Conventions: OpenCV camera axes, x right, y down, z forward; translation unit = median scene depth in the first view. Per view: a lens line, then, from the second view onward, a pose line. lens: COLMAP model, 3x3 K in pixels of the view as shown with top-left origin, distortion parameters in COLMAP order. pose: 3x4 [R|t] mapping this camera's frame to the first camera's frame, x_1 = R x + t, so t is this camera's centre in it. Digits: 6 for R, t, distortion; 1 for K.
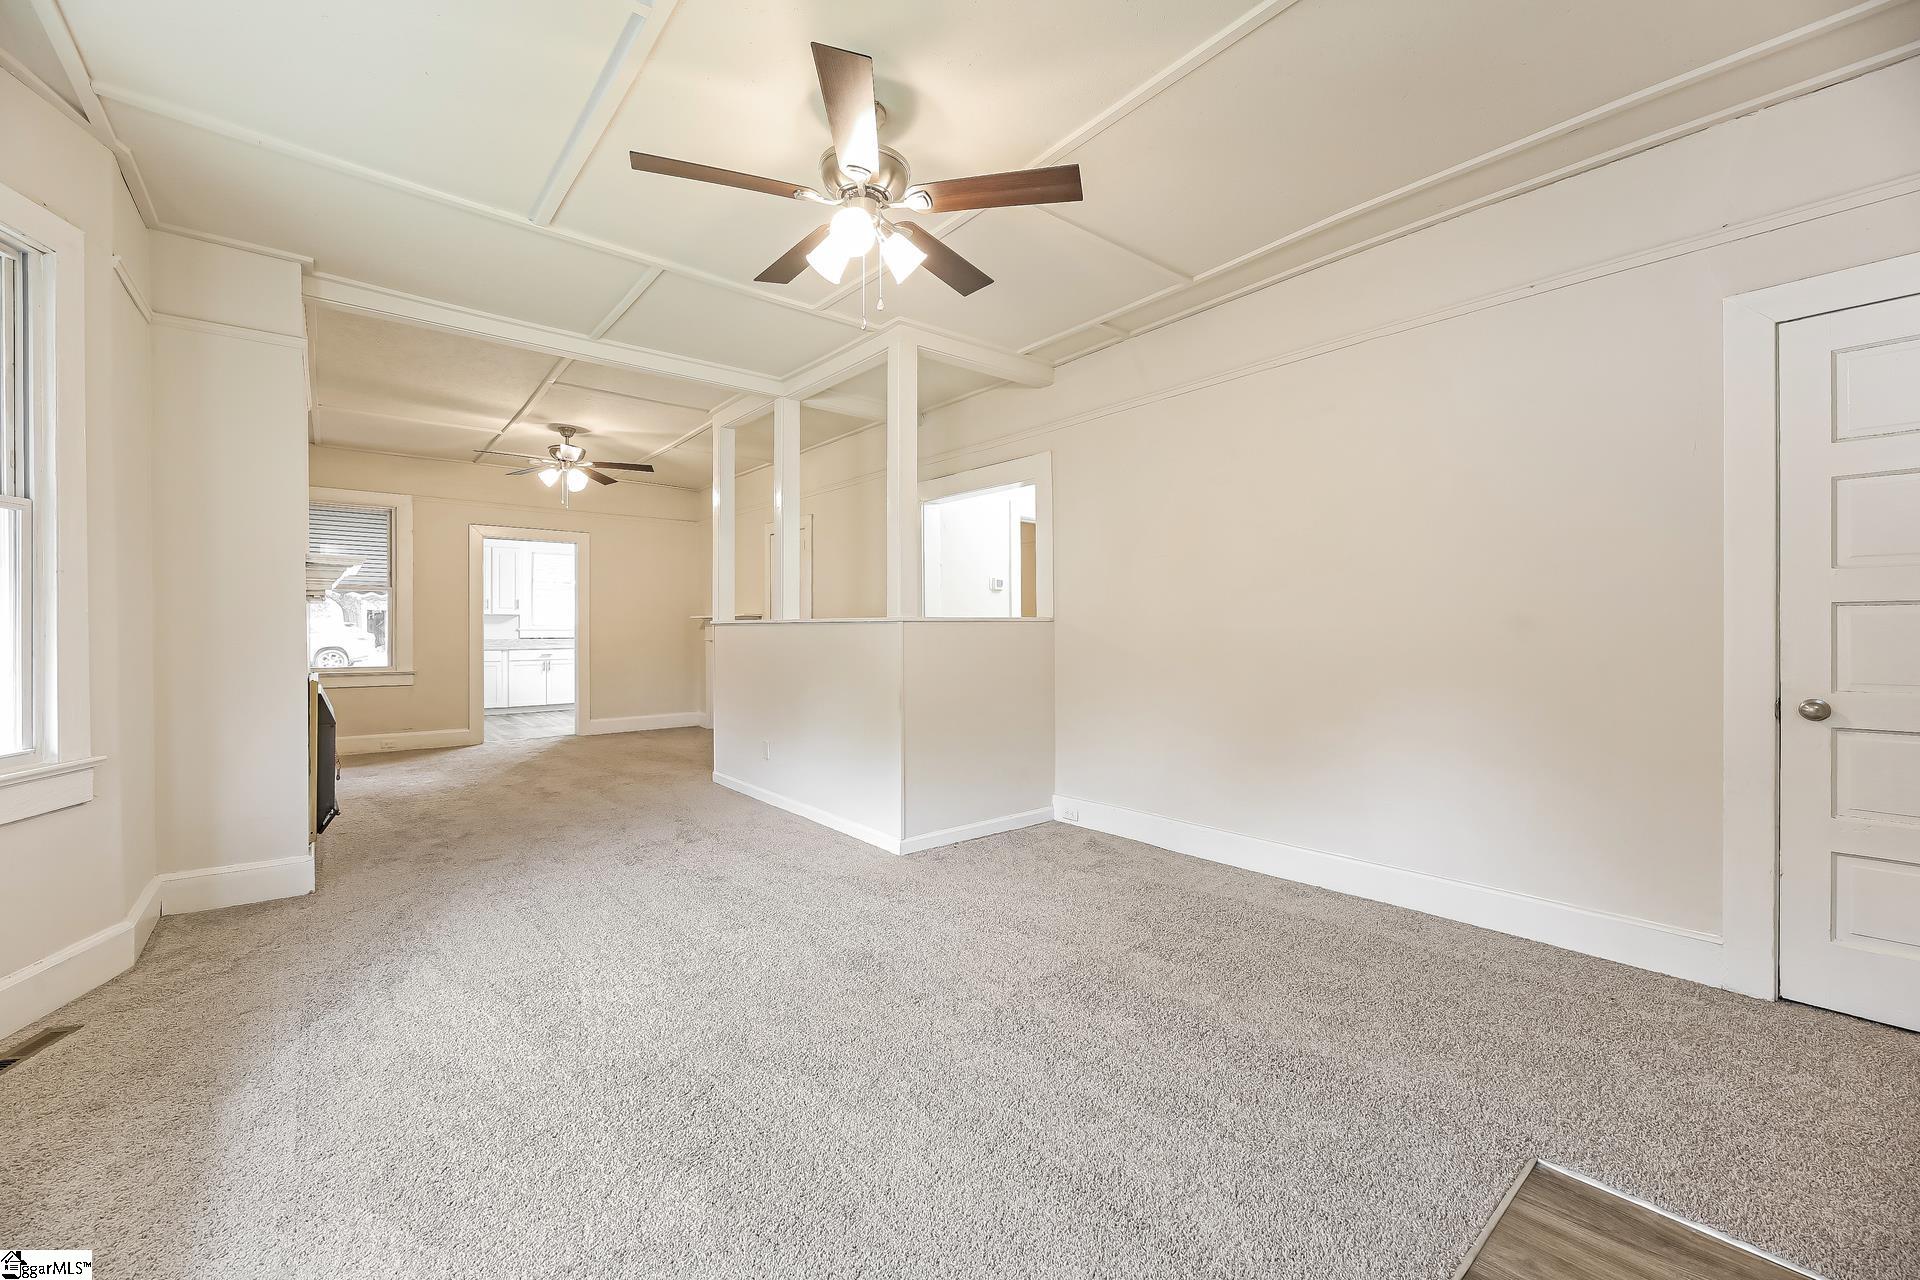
lens RADIAL K [[759.4, 0, 960.0], [0, 759.4, 640.0], [0, 0, 1]] dist [0.000324, -0.000121]
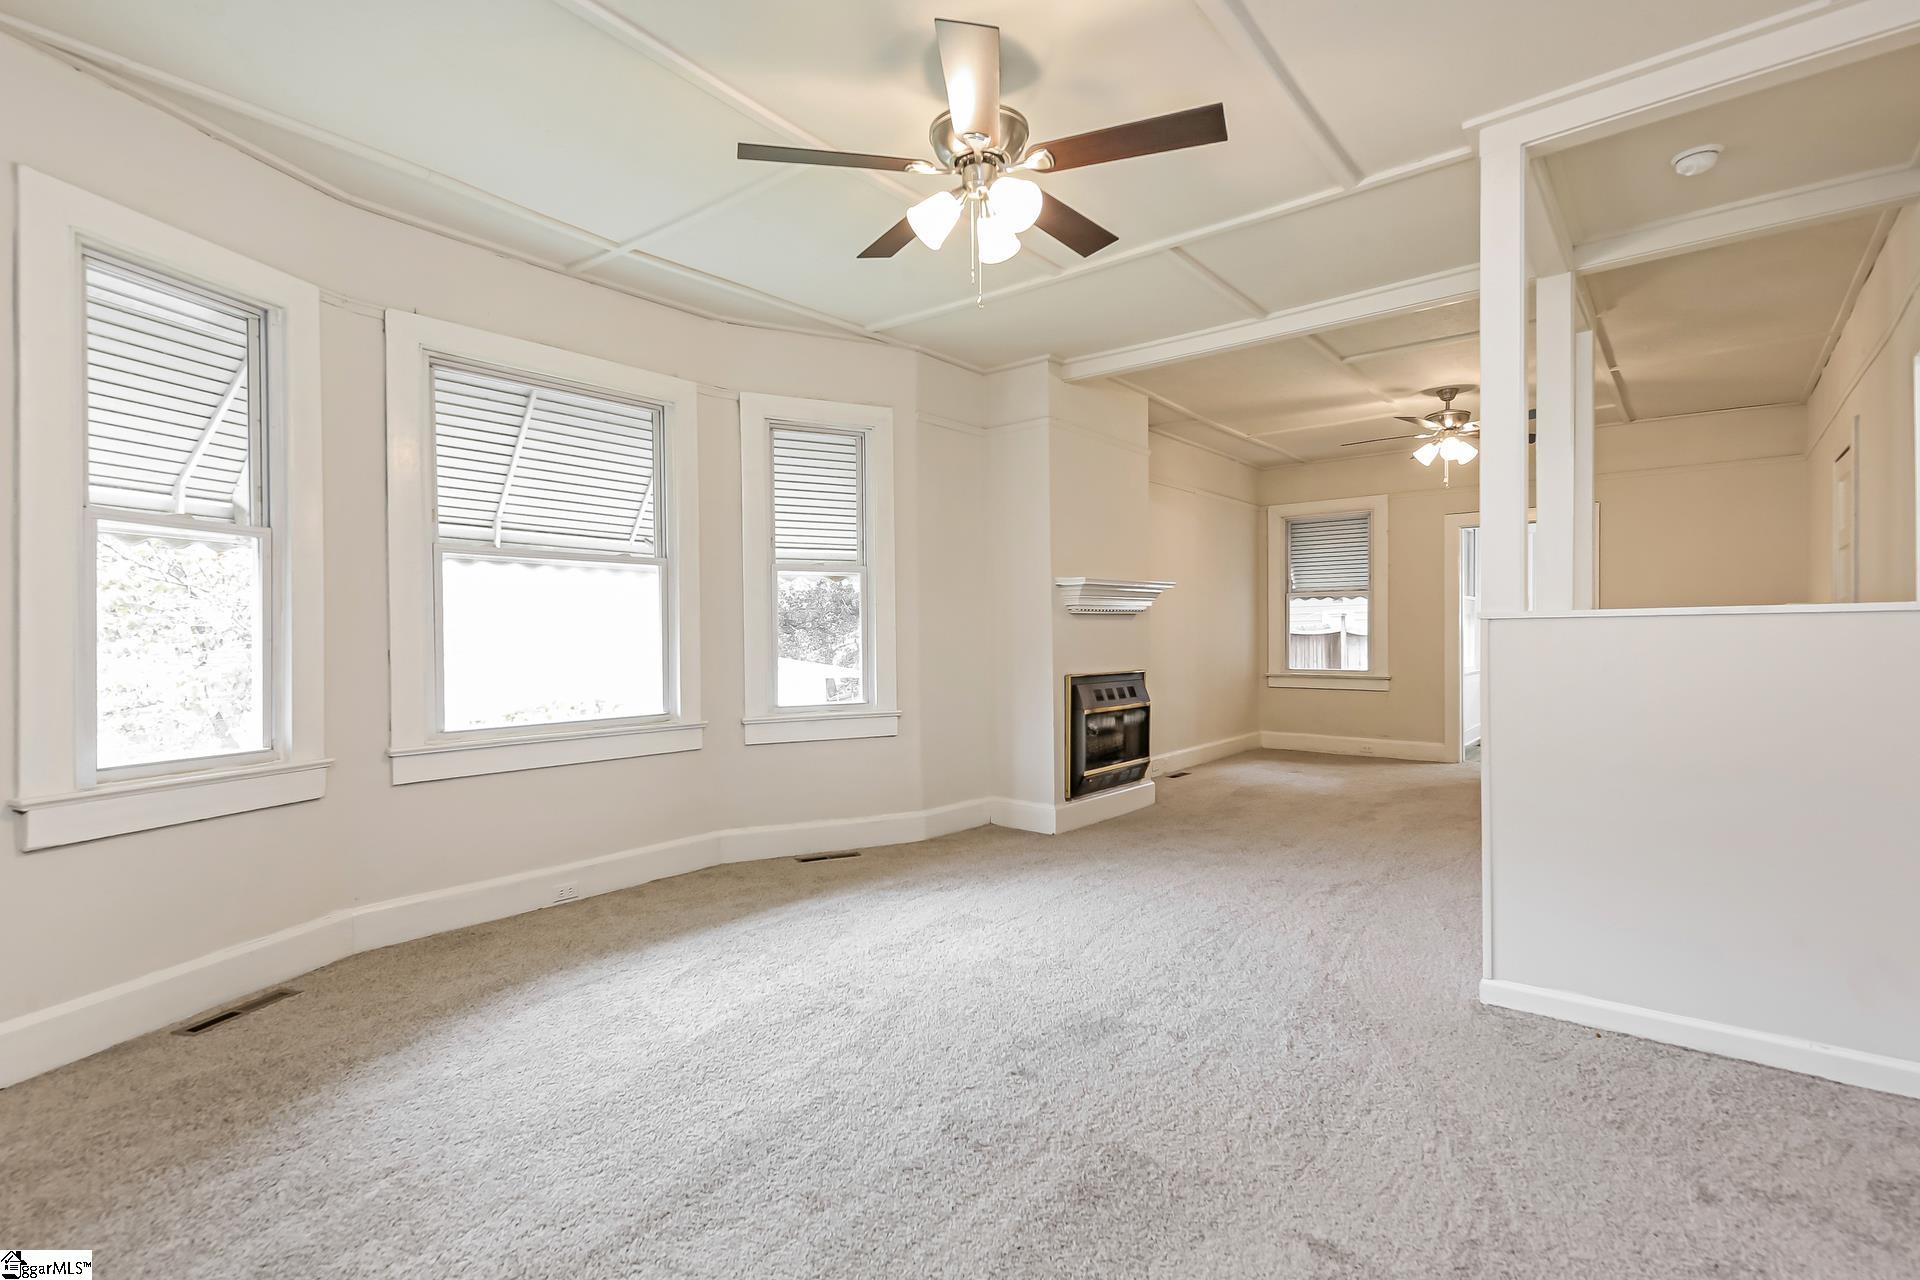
lens RADIAL K [[914.9, 0, 960.0], [0, 914.9, 640.0], [0, 0, 1]] dist [0.000447, 0.000271]
pose [[0.181407, 0.000449, -0.983408, 0.325107], [-0.005299, 0.999986, -0.000520, -0.001900], [0.983394, 0.005305, 0.181407, 0.261346]]
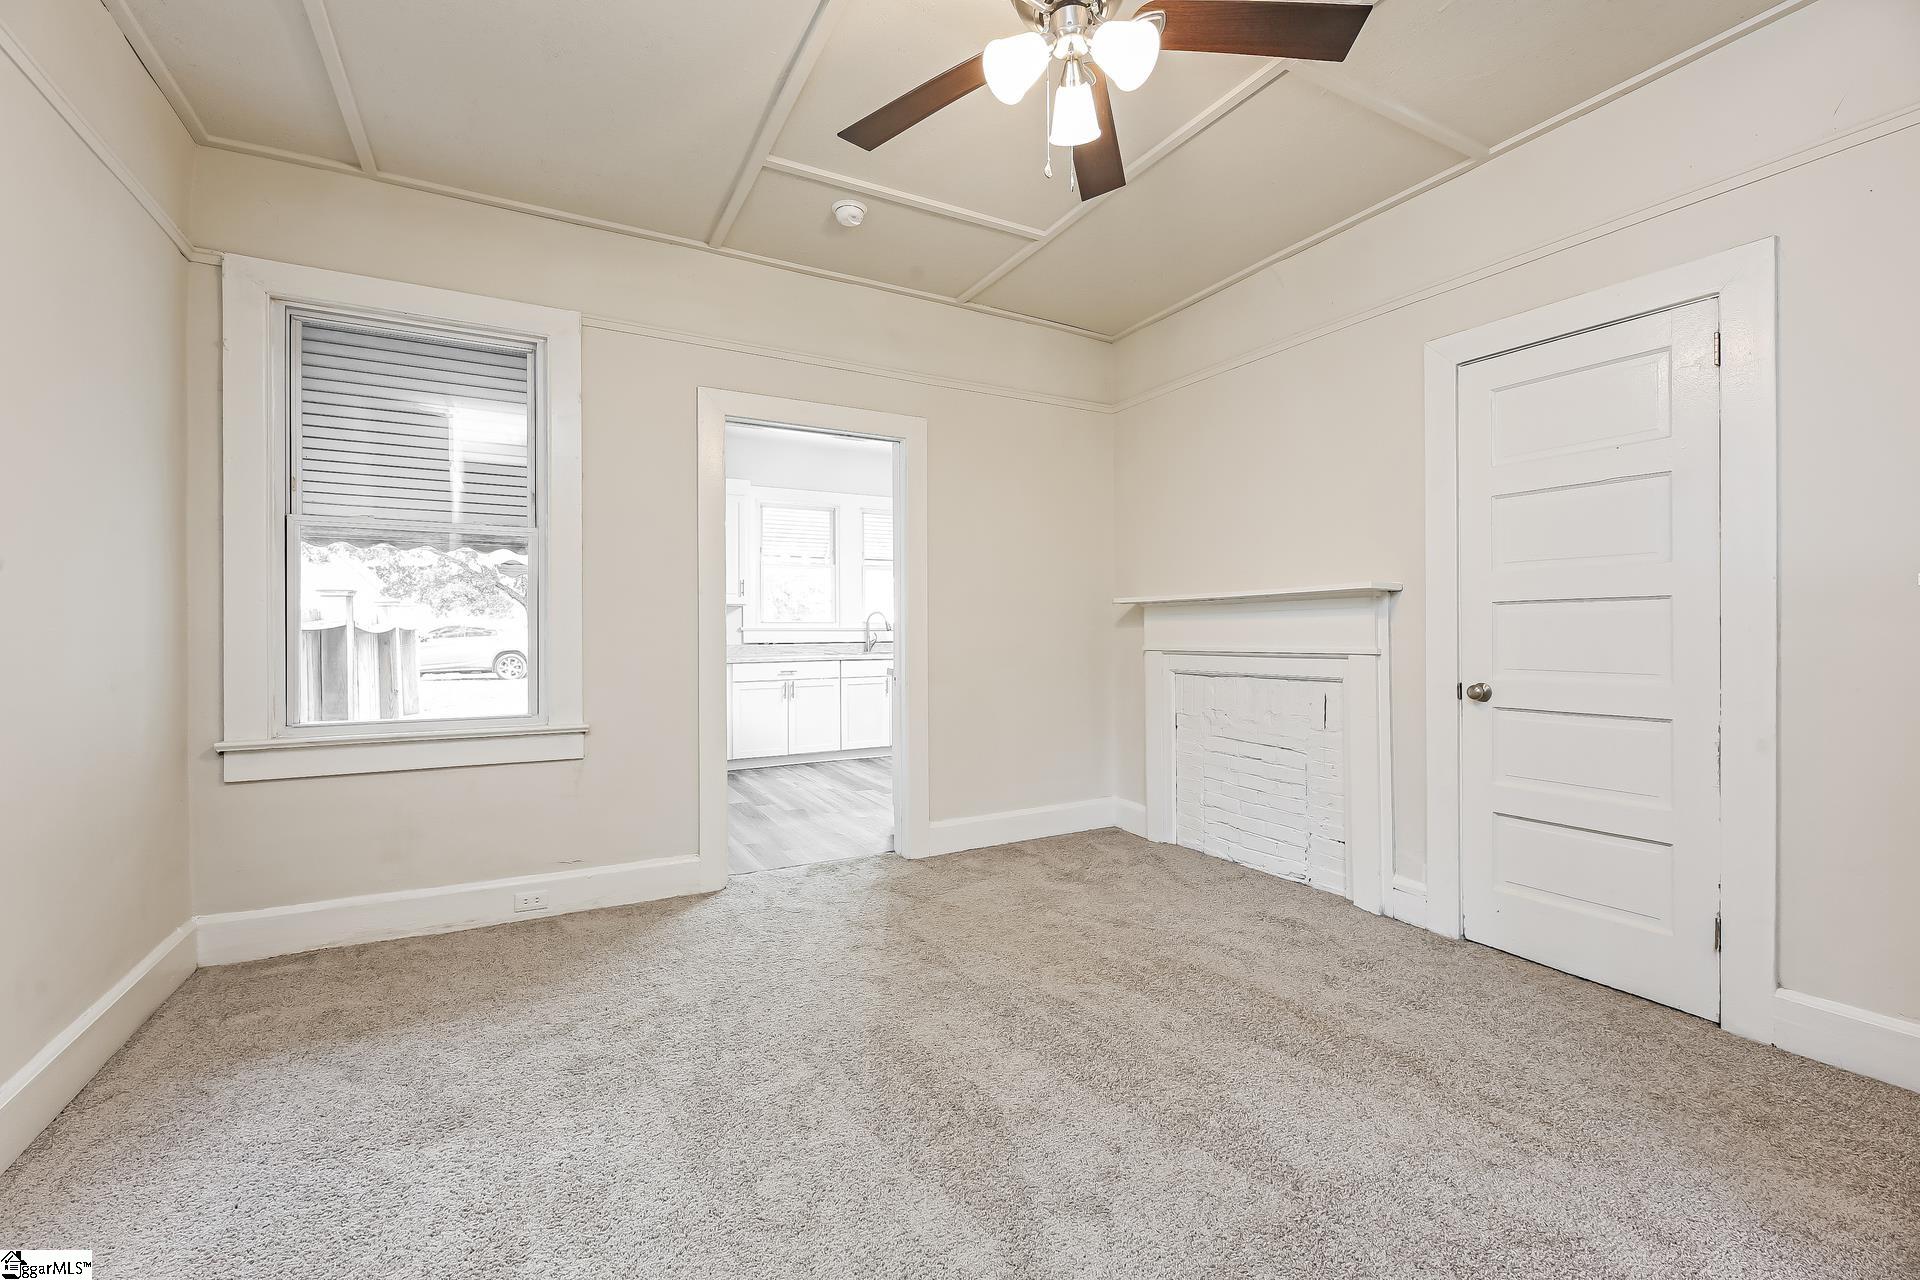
lens RADIAL K [[796.0, 0, 960.0], [0, 796.0, 640.0], [0, 0, 1]] dist [-0.010620, 0.000192]
pose [[0.980729, -0.002160, -0.195362, -0.431145], [0.002074, 0.999998, -0.000645, -0.006392], [0.195363, 0.000227, 0.980731, 0.612789]]
